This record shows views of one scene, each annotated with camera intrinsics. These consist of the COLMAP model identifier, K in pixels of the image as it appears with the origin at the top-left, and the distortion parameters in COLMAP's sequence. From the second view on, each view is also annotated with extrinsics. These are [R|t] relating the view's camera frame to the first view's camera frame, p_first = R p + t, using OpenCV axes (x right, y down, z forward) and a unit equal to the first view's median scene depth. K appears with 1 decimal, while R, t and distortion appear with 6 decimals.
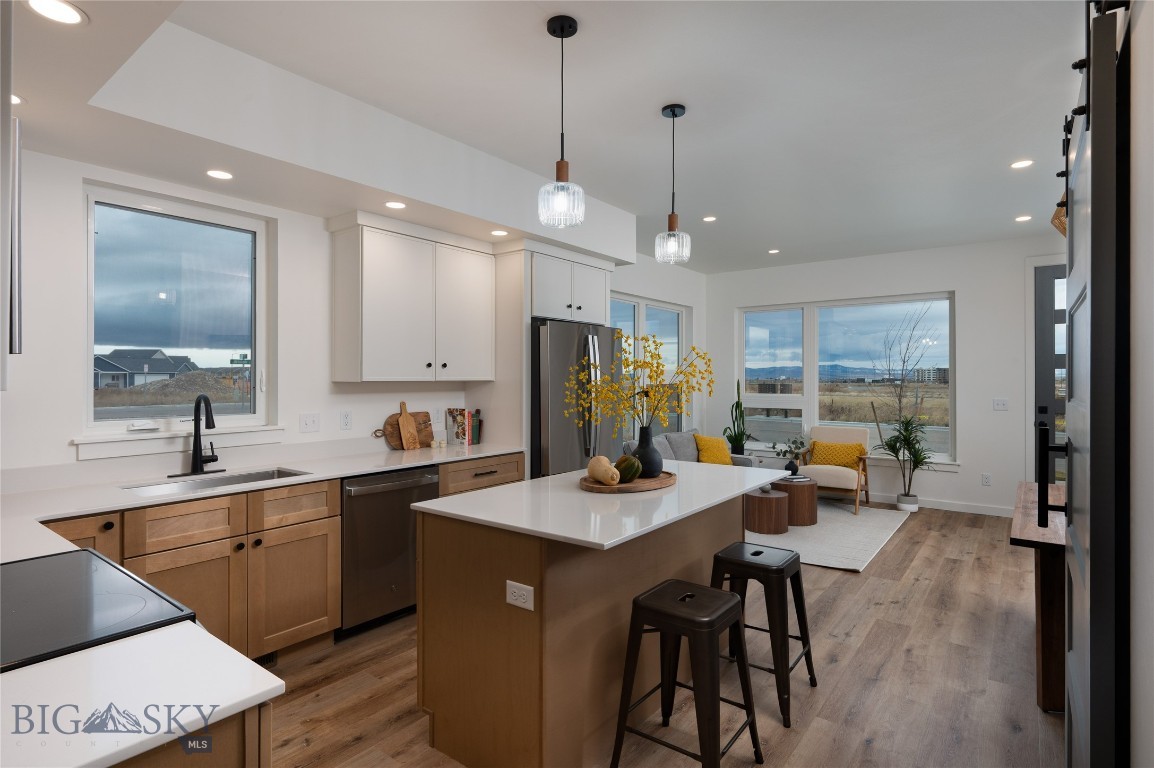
lens RADIAL K [[588.1, 0, 576.6], [0, 588.1, 378.1], [0, 0, 1]] dist [-0.003116, -0.000835]
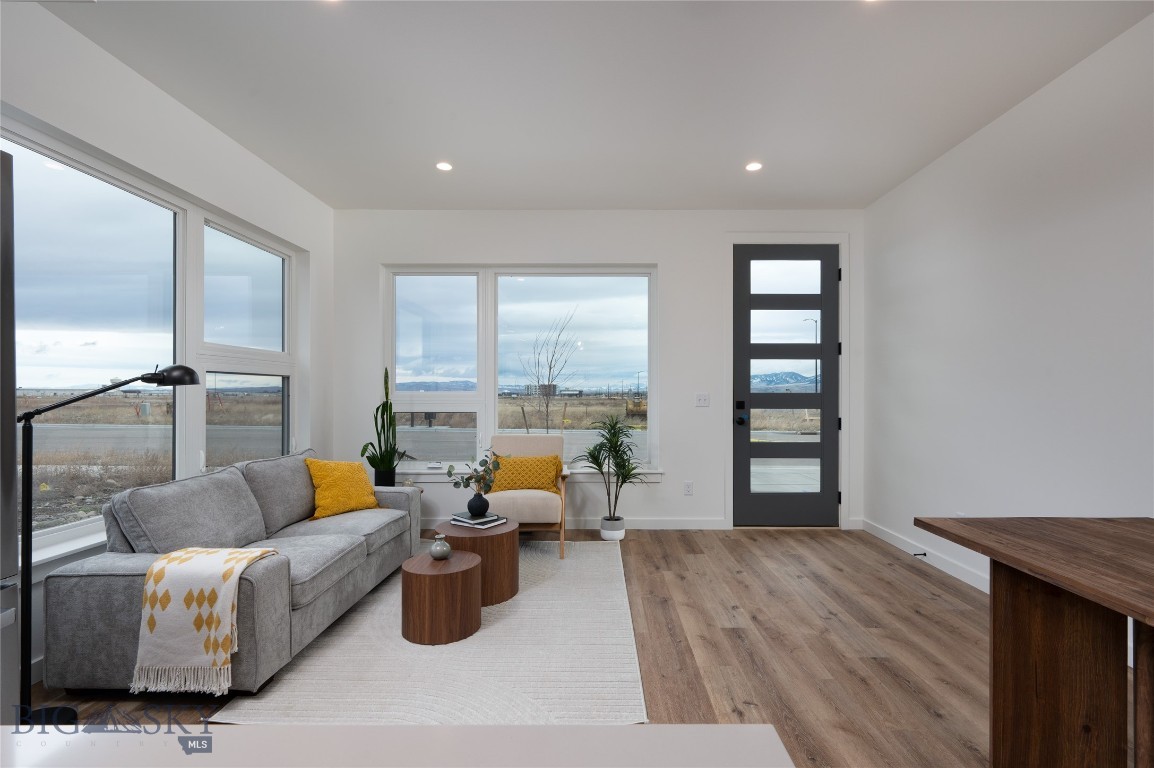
lens RADIAL K [[531.4, 0, 596.3], [0, 531.4, 393.2], [0, 0, 1]] dist [0.001545, 0.000430]
pose [[0.793113, 0.000818, 0.609074, 0.120127], [-0.002391, 0.999996, 0.001771, 0.033487], [-0.609070, -0.002861, 0.793112, 0.464848]]
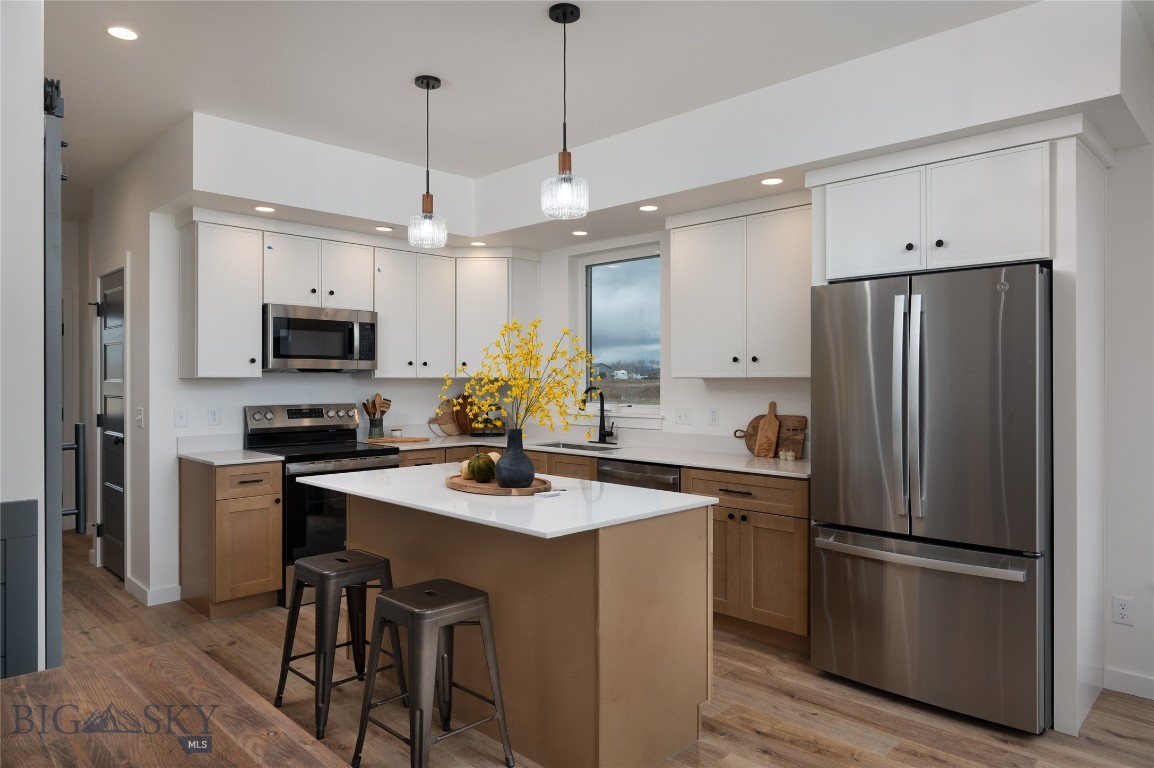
lens RADIAL K [[728.8, 0, 576.9], [0, 728.8, 381.0], [0, 0, 1]] dist [-0.003993, -0.001174]
pose [[-0.124809, 0.002648, -0.992177, 0.541866], [-0.000376, 0.999996, 0.002716, 0.004120], [0.992181, 0.000712, -0.124808, 0.568847]]
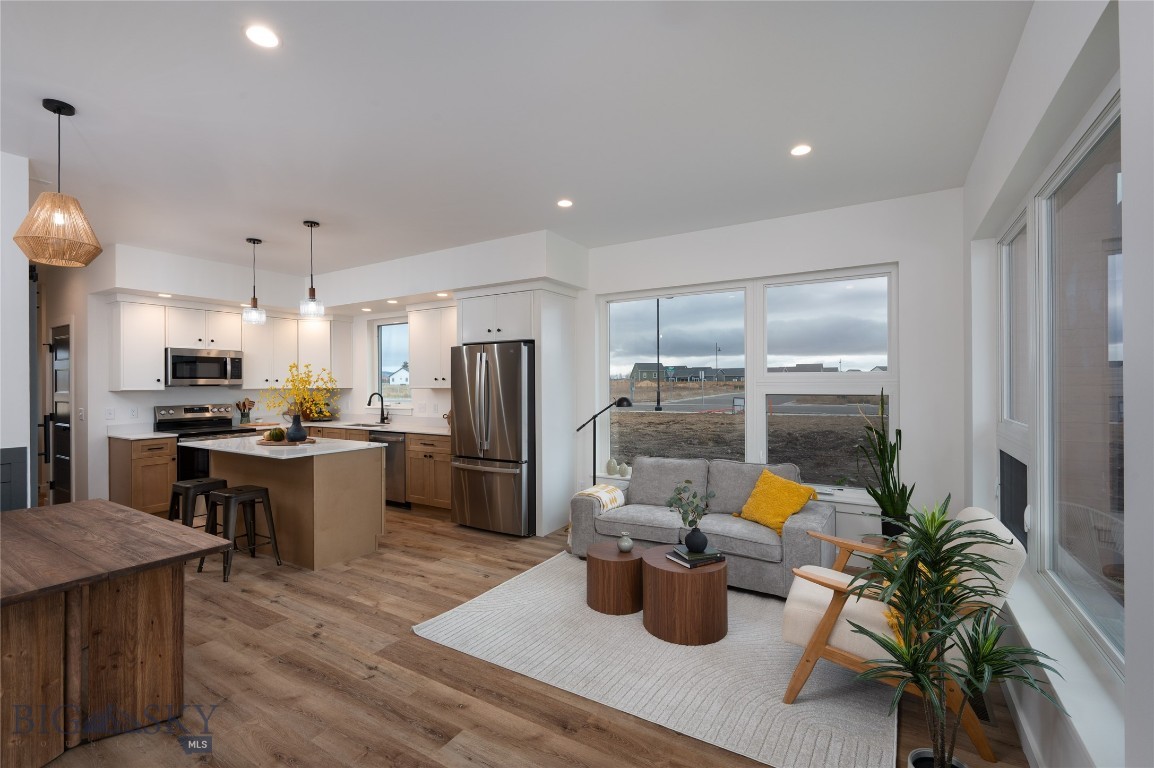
lens RADIAL K [[505.9, 0, 577.0], [0, 505.9, 384.0], [0, 0, 1]] dist [-0.001606, -0.000290]
pose [[0.106042, 0.000762, -0.994361, 0.822376], [0.005749, 0.999983, 0.001379, -0.004799], [0.994345, -0.005863, 0.106036, 0.795622]]
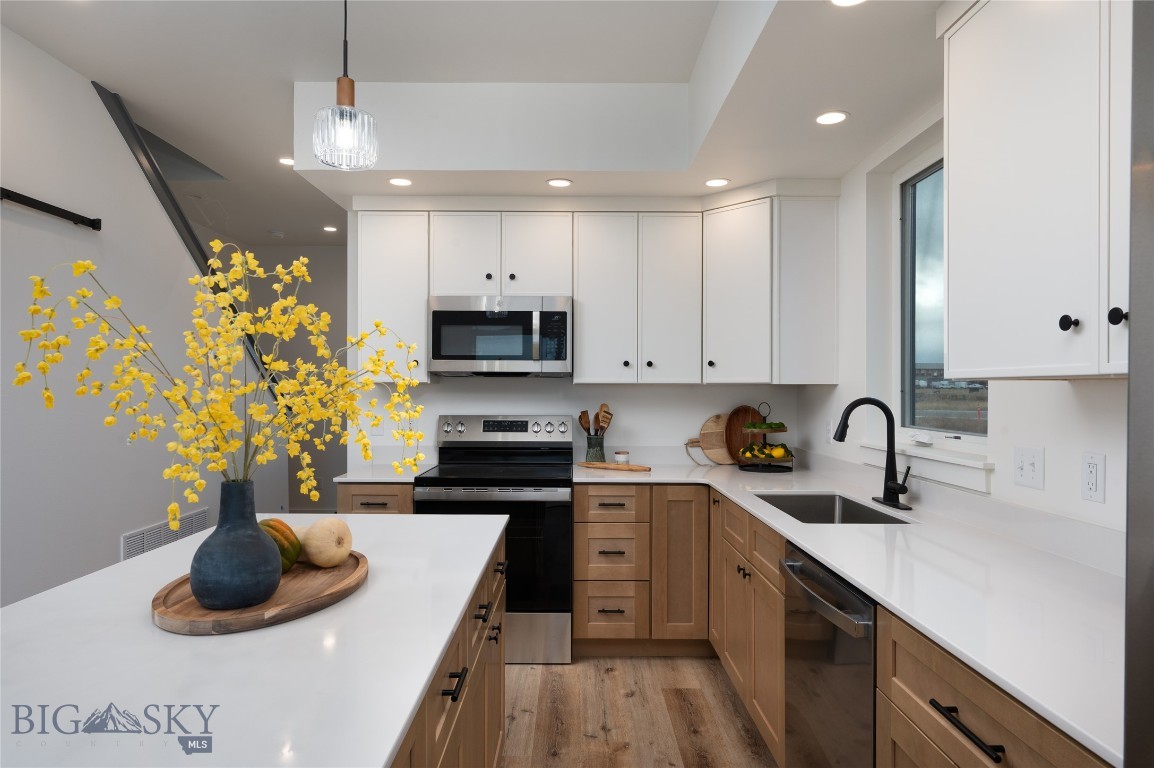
lens RADIAL K [[679.2, 0, 577.7], [0, 679.2, 389.8], [0, 0, 1]] dist [-0.000202, 0.000053]
pose [[-0.787465, -0.002823, -0.616353, 0.103524], [-0.003403, 0.999994, -0.000233, 0.008755], [0.616350, 0.001914, -0.787470, 0.705954]]
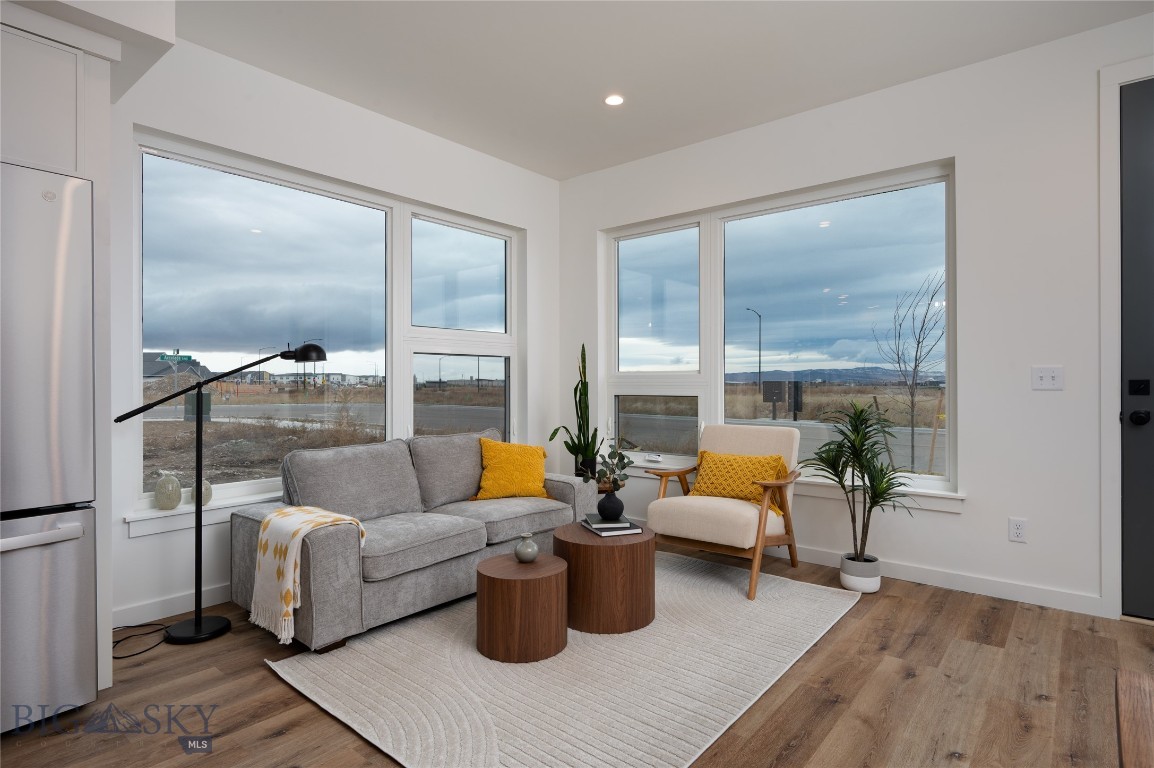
lens RADIAL K [[608.3, 0, 577.0], [0, 608.3, 384.0], [0, 0, 1]] dist [-0.002579, 0.000757]
pose [[0.999161, -0.002519, -0.040873, 0.344623], [0.002666, 0.999990, 0.003529, 0.046191], [0.040863, -0.003635, 0.999158, 0.468337]]
